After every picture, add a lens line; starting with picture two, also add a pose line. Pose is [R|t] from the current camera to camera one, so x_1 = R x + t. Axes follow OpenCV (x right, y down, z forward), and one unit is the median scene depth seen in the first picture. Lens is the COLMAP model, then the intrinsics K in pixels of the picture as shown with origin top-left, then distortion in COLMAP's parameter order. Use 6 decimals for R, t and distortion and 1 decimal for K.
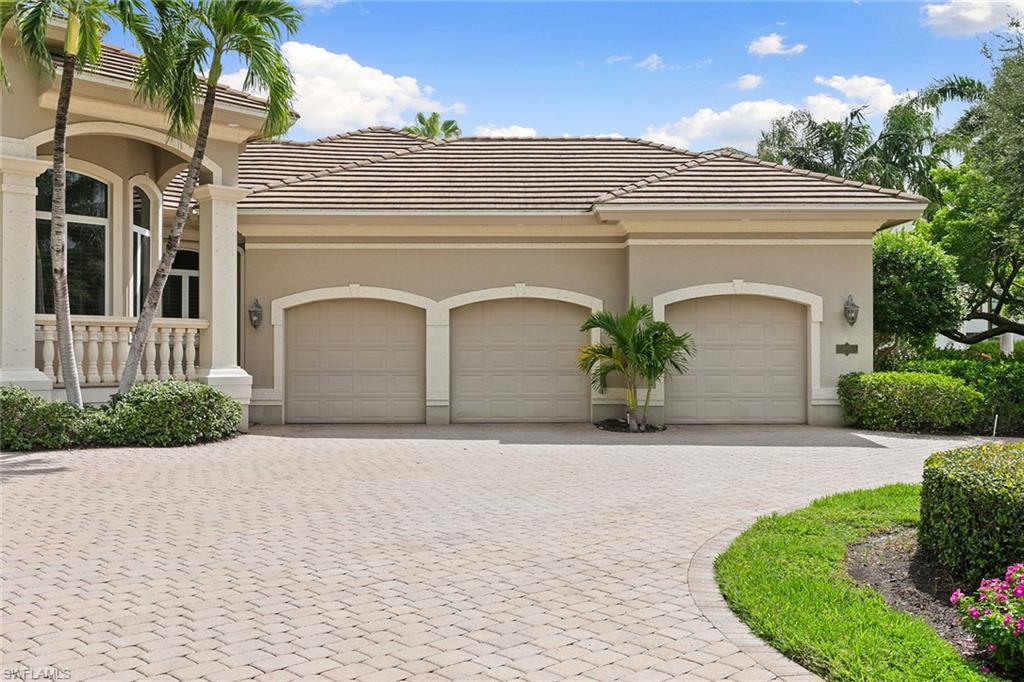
lens RADIAL K [[999.6, 0, 513.0], [0, 999.6, 338.4], [0, 0, 1]] dist [0.009620, 0.000000]
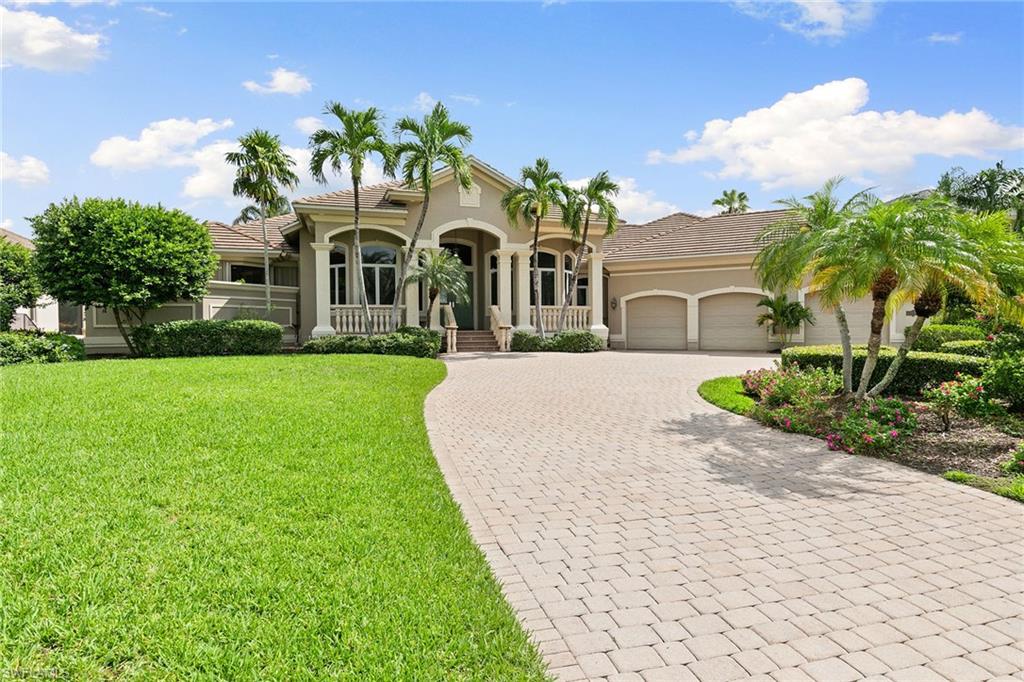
lens RADIAL K [[592.2, 0, 511.0], [0, 592.2, 342.2], [0, 0, 1]] dist [0.029879, 0.000766]
pose [[0.877631, 0.004478, -0.479316, 0.237906], [0.015592, 0.999161, 0.037883, 0.012486], [0.479084, -0.040721, 0.876824, -0.422863]]
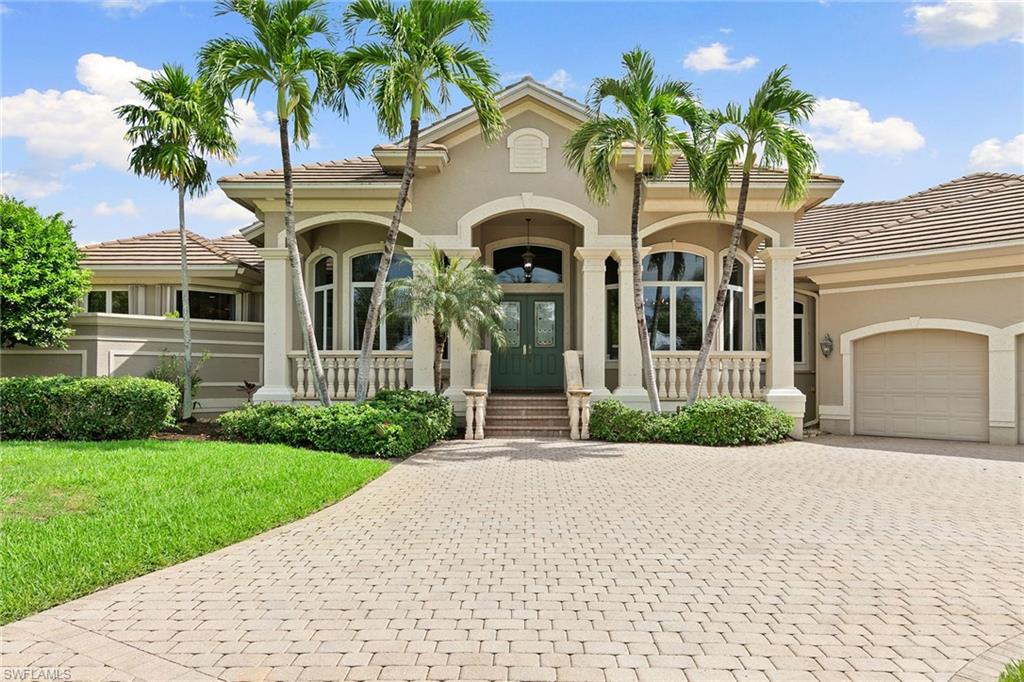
lens RADIAL K [[707.4, 0, 517.4], [0, 707.4, 372.4], [0, 0, 1]] dist [0.014084, -0.005710]
pose [[0.684096, -0.005753, -0.729370, 0.142486], [0.010725, 0.999940, 0.002172, 0.003043], [0.729313, -0.009308, 0.684116, 0.126260]]
